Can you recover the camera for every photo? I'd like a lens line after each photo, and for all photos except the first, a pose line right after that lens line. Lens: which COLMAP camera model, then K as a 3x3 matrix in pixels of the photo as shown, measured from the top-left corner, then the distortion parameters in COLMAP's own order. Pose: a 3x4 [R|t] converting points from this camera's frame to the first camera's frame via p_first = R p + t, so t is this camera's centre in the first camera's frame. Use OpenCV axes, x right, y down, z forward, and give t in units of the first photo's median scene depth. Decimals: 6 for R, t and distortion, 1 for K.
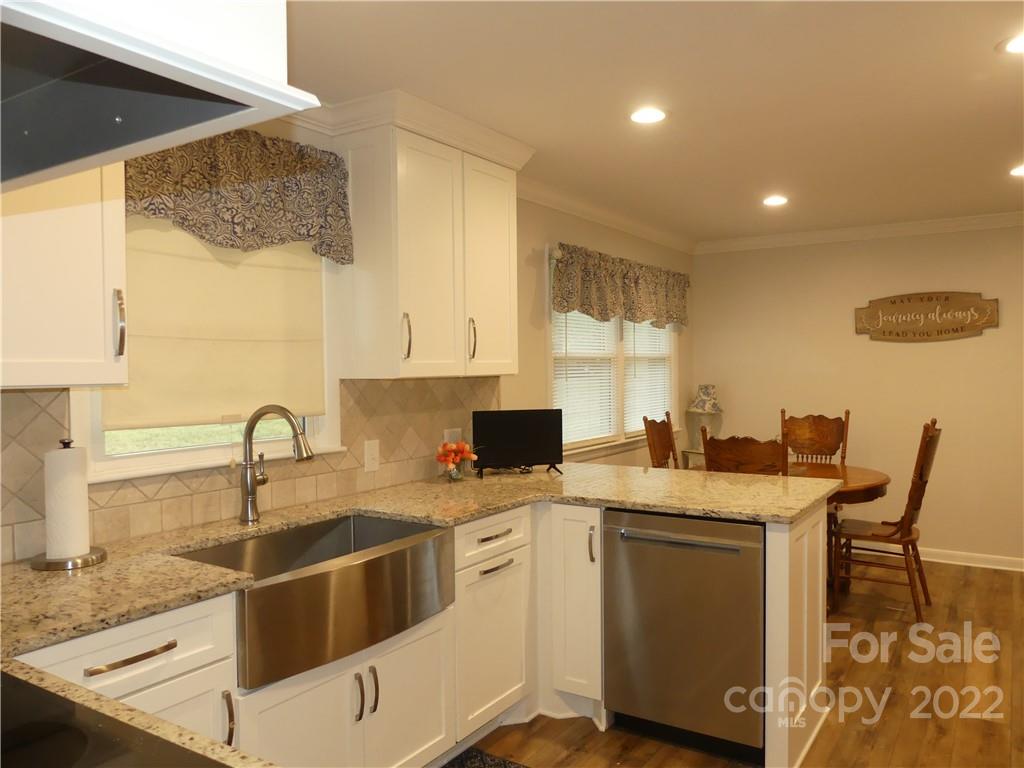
lens RADIAL K [[825.6, 0, 512.0], [0, 825.6, 384.0], [0, 0, 1]] dist [0.054511, -0.072249]
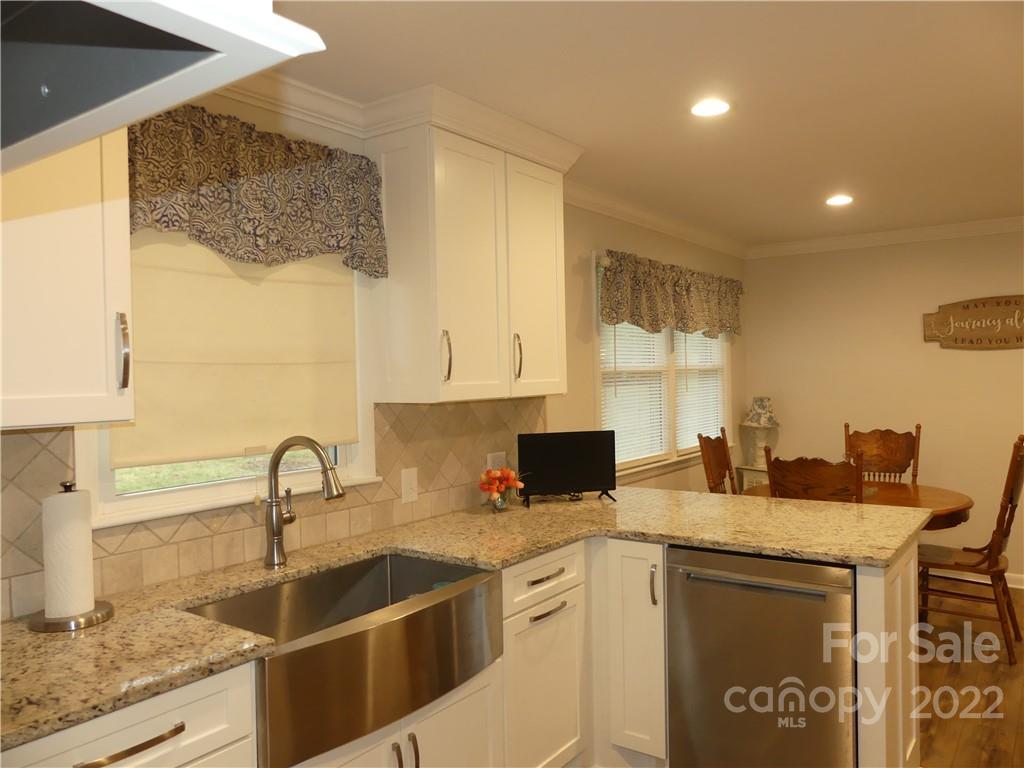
lens RADIAL K [[825.6, 0, 512.0], [0, 825.6, 384.0], [0, 0, 1]] dist [0.054511, -0.072249]
pose [[0.998974, -0.009676, -0.044252, -0.015823], [0.009296, 0.999918, -0.008775, -0.018583], [0.044333, 0.008355, 0.998982, 0.097641]]
